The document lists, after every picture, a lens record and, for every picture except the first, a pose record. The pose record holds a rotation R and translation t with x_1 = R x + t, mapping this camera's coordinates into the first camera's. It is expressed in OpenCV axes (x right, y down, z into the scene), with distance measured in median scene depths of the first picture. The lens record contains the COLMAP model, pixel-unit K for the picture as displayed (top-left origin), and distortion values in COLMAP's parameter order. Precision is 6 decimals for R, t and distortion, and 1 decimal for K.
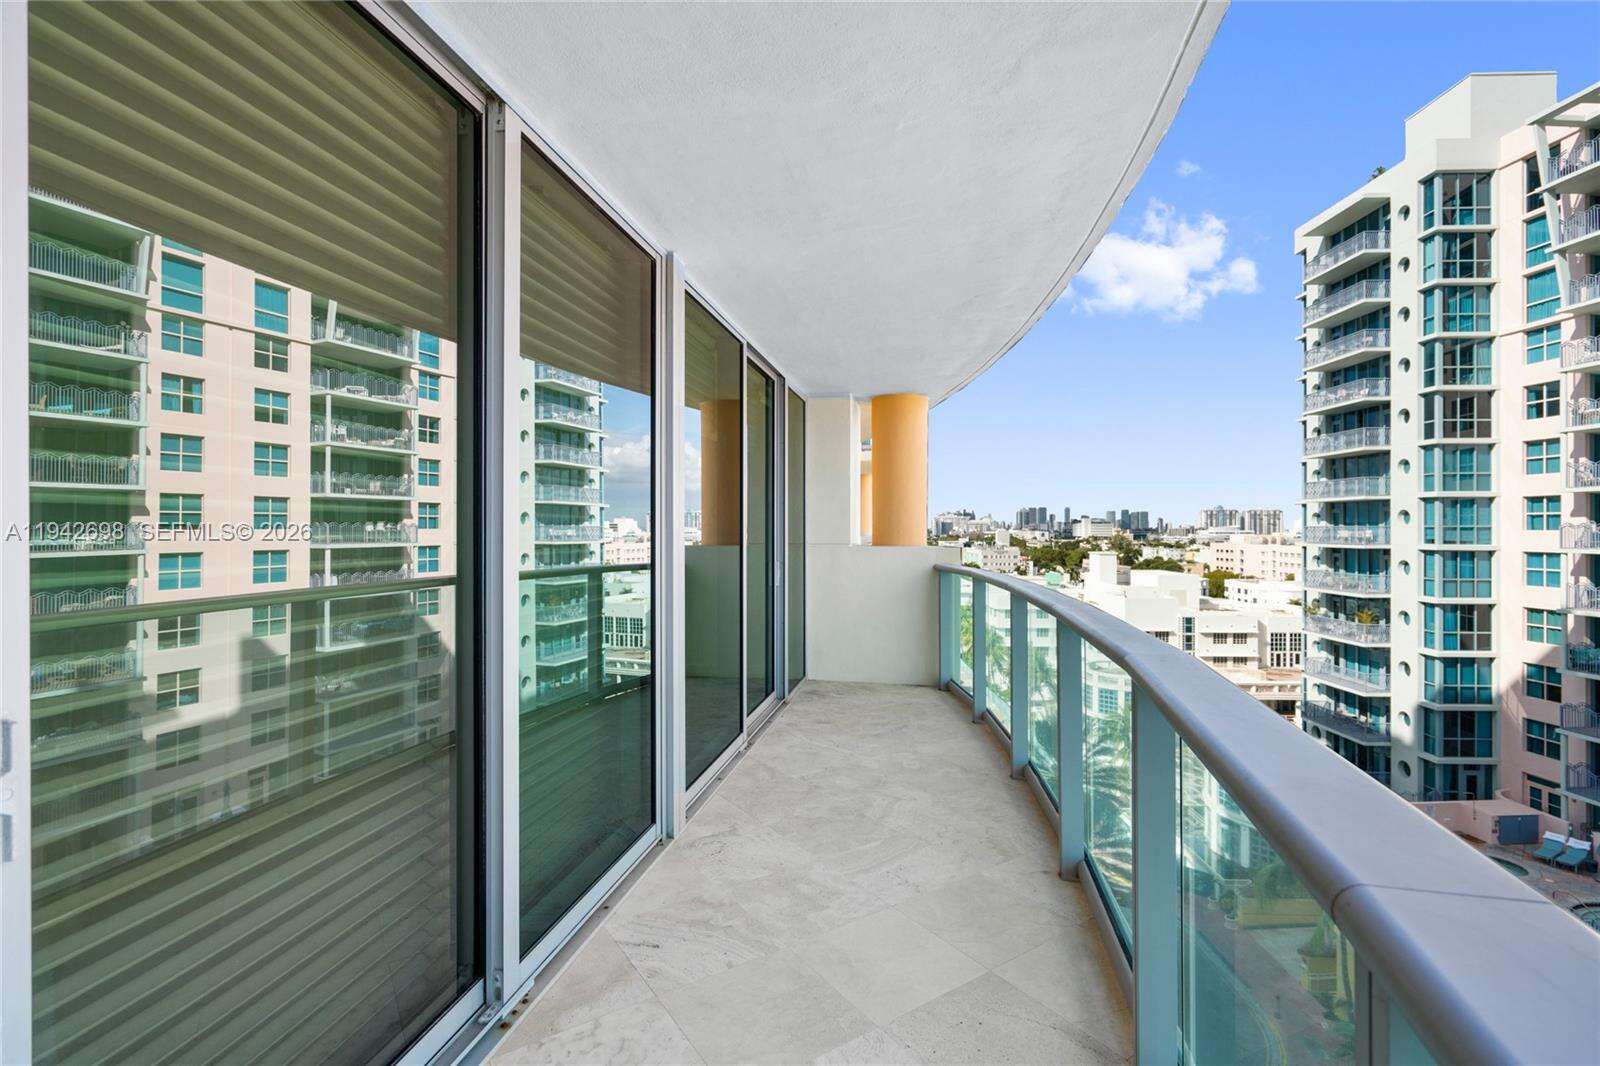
lens RADIAL K [[731.1, 0, 799.3], [0, 731.1, 534.0], [0, 0, 1]] dist [-0.010204, 0.001004]
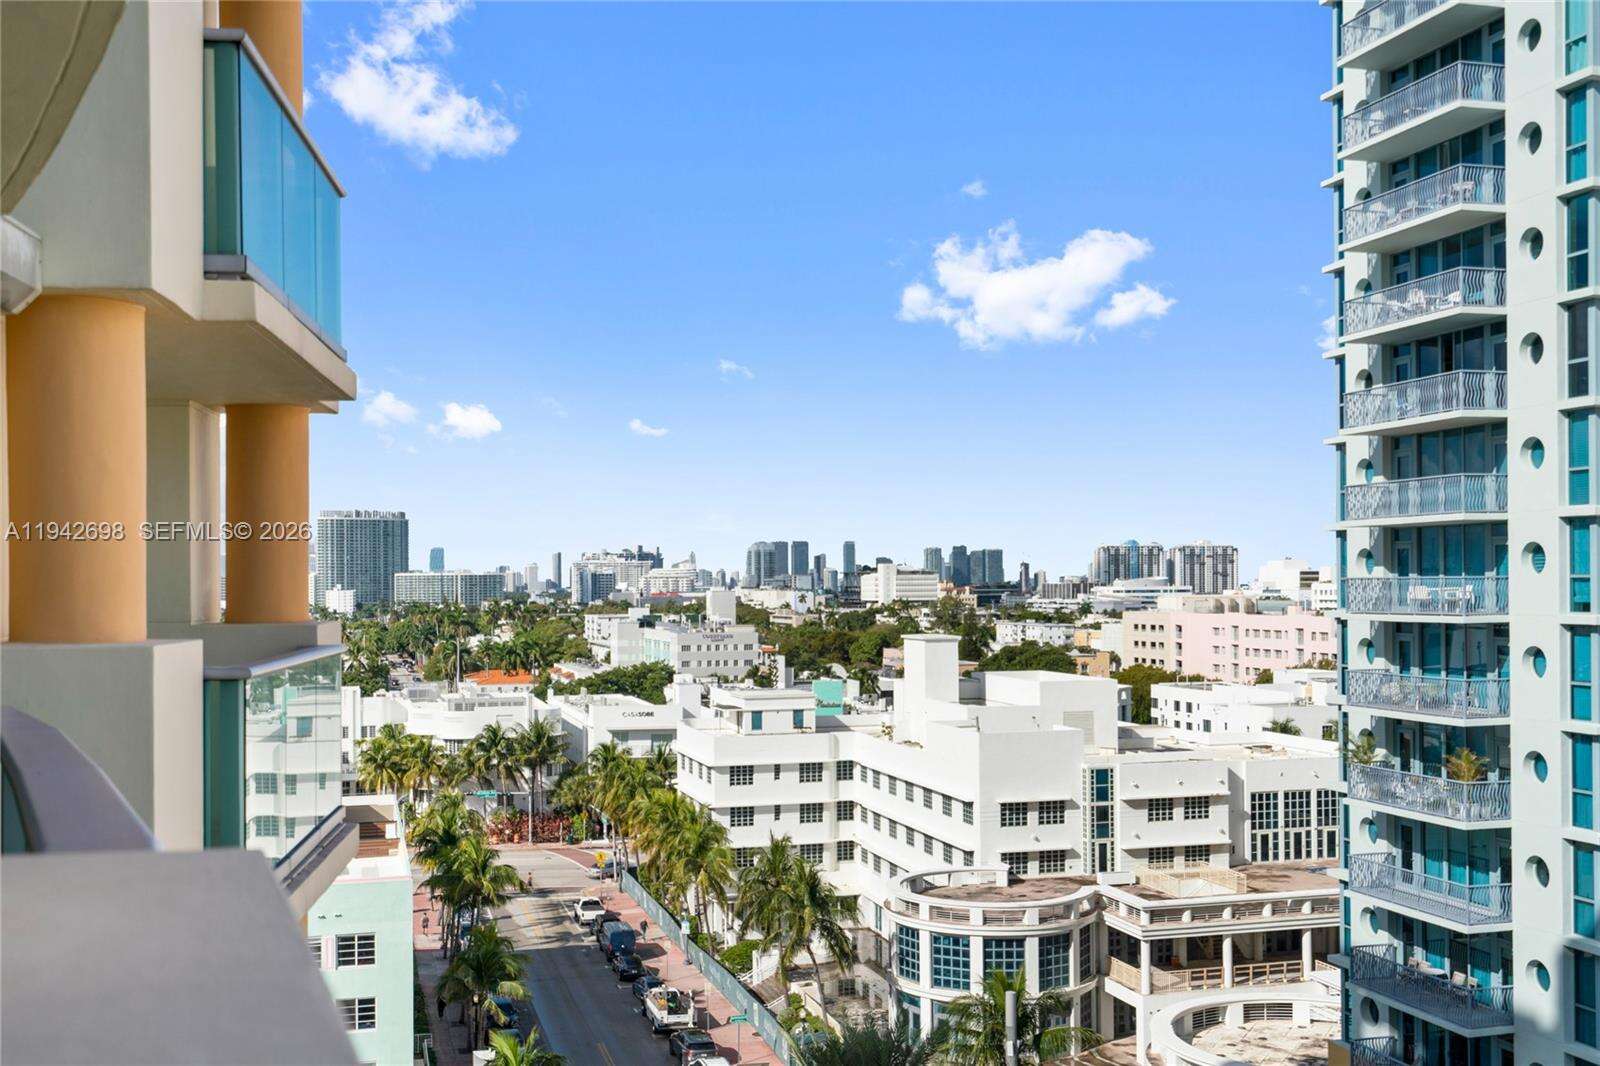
lens RADIAL K [[1592.6, 0, 799.5], [0, 1592.6, 541.8], [0, 0, 1]] dist [0.047406, 0.000000]
pose [[0.948685, 0.000042, 0.316223, 0.026851], [0.011412, 0.999344, -0.034368, -0.002164], [-0.316017, 0.036214, 0.948062, 0.120306]]
